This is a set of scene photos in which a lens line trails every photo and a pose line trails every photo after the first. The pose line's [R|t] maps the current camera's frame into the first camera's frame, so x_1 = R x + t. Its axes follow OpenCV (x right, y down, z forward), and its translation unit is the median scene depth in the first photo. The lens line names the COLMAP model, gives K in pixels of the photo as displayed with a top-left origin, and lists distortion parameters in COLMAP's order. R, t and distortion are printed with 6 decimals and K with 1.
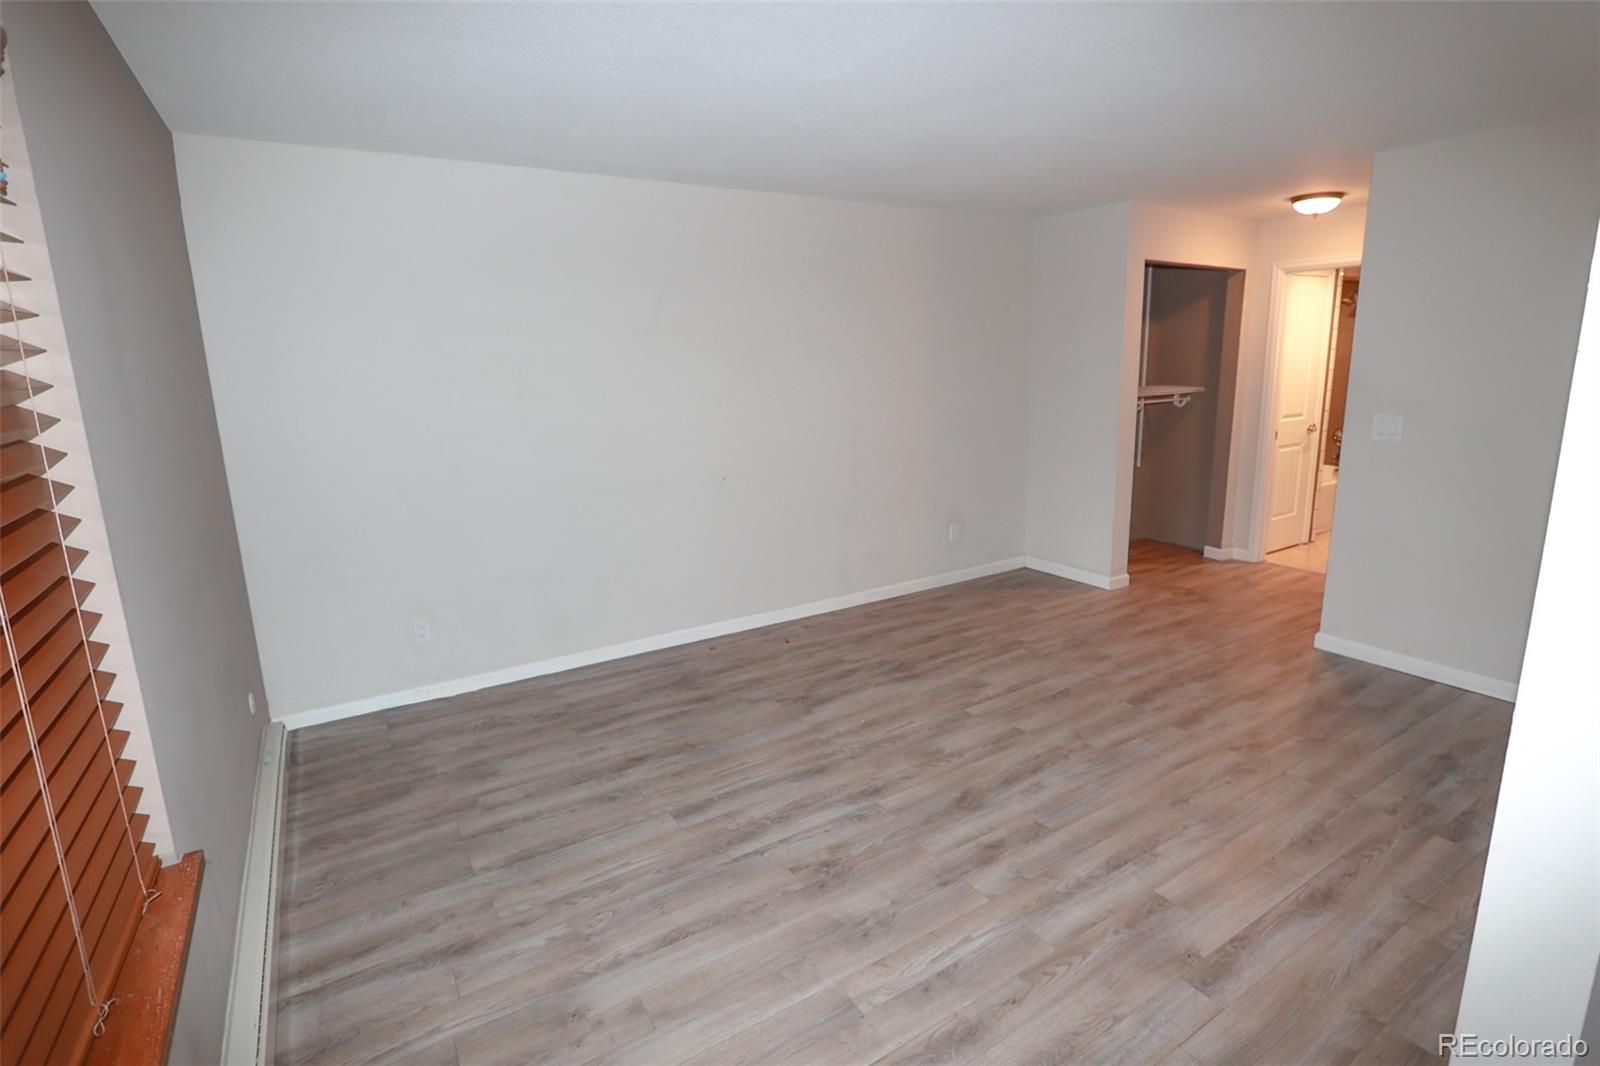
lens RADIAL K [[772.2, 0, 802.6], [0, 772.2, 515.5], [0, 0, 1]] dist [-0.022940, -0.000640]
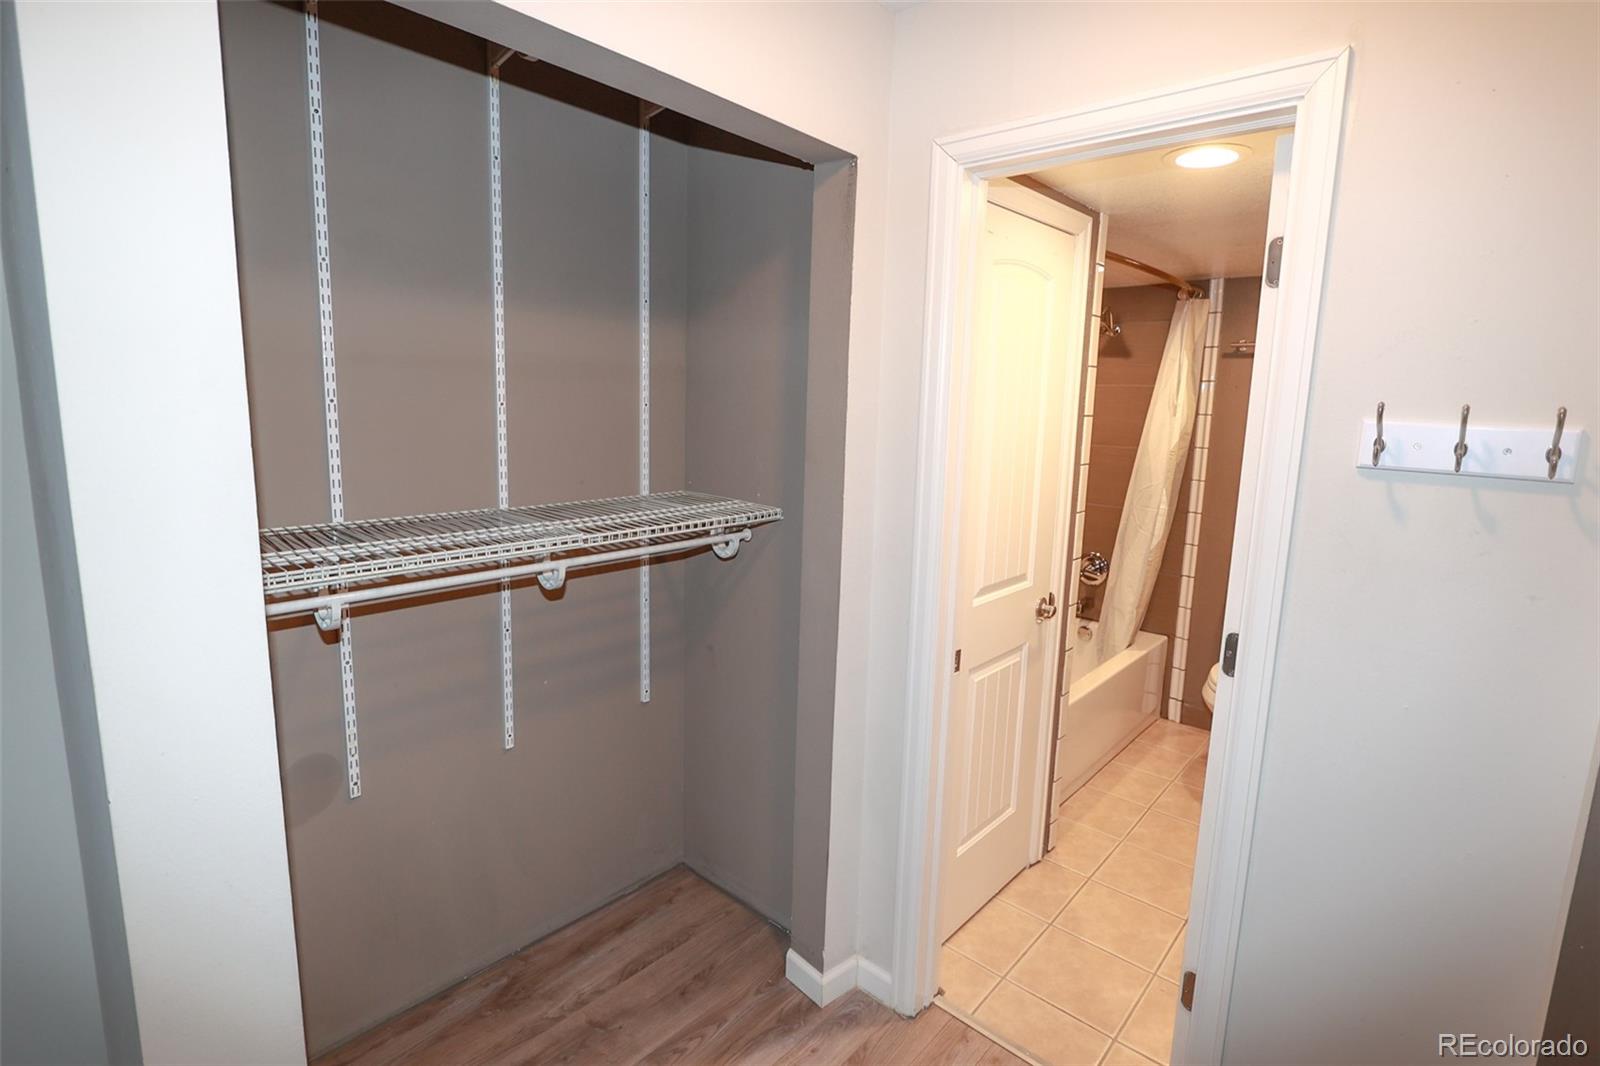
lens RADIAL K [[772.2, 0, 795.1], [0, 772.2, 524.0], [0, 0, 1]] dist [-0.022940, -0.000640]
pose [[0.959347, 0.000670, 0.282227, 0.423269], [0.010175, 0.999265, -0.036961, -0.144579], [-0.282044, 0.038331, 0.958635, 0.644072]]
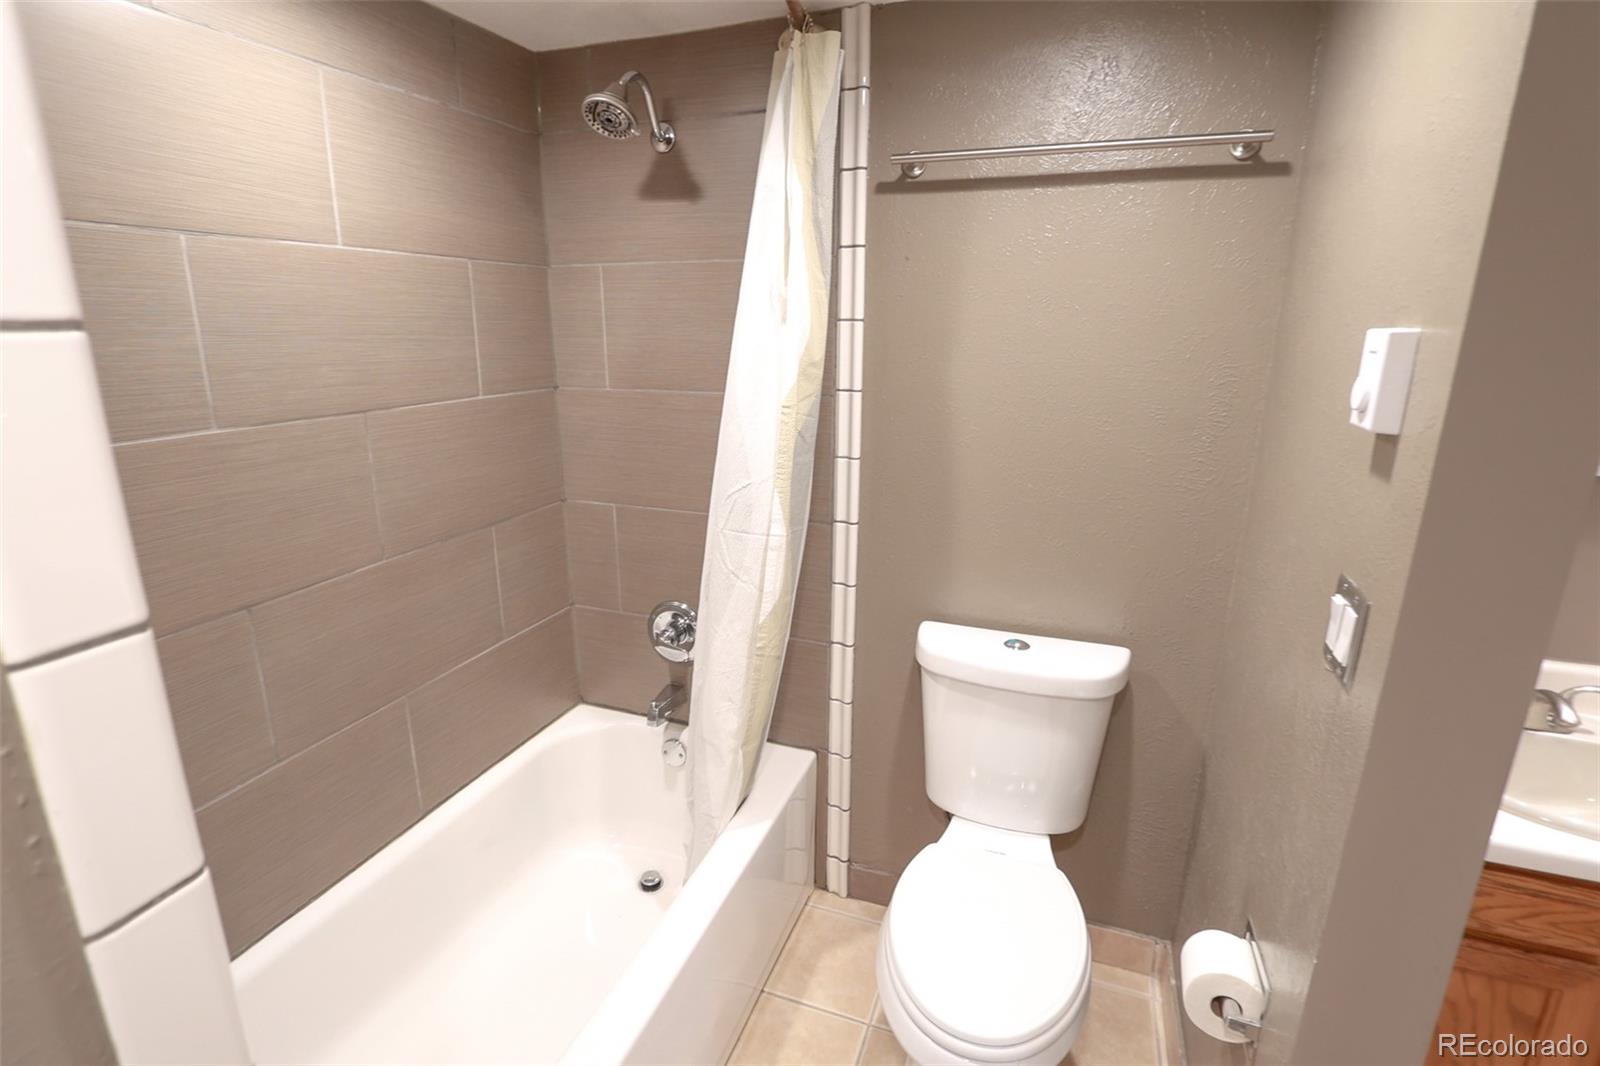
lens RADIAL K [[772.2, 0, 790.4], [0, 772.2, 536.9], [0, 0, 1]] dist [-0.022940, -0.000640]
pose [[0.787686, -0.136335, 0.600802, 0.594196], [0.095537, 0.990441, 0.099497, -0.178645], [-0.608624, -0.020974, 0.793182, 0.808940]]
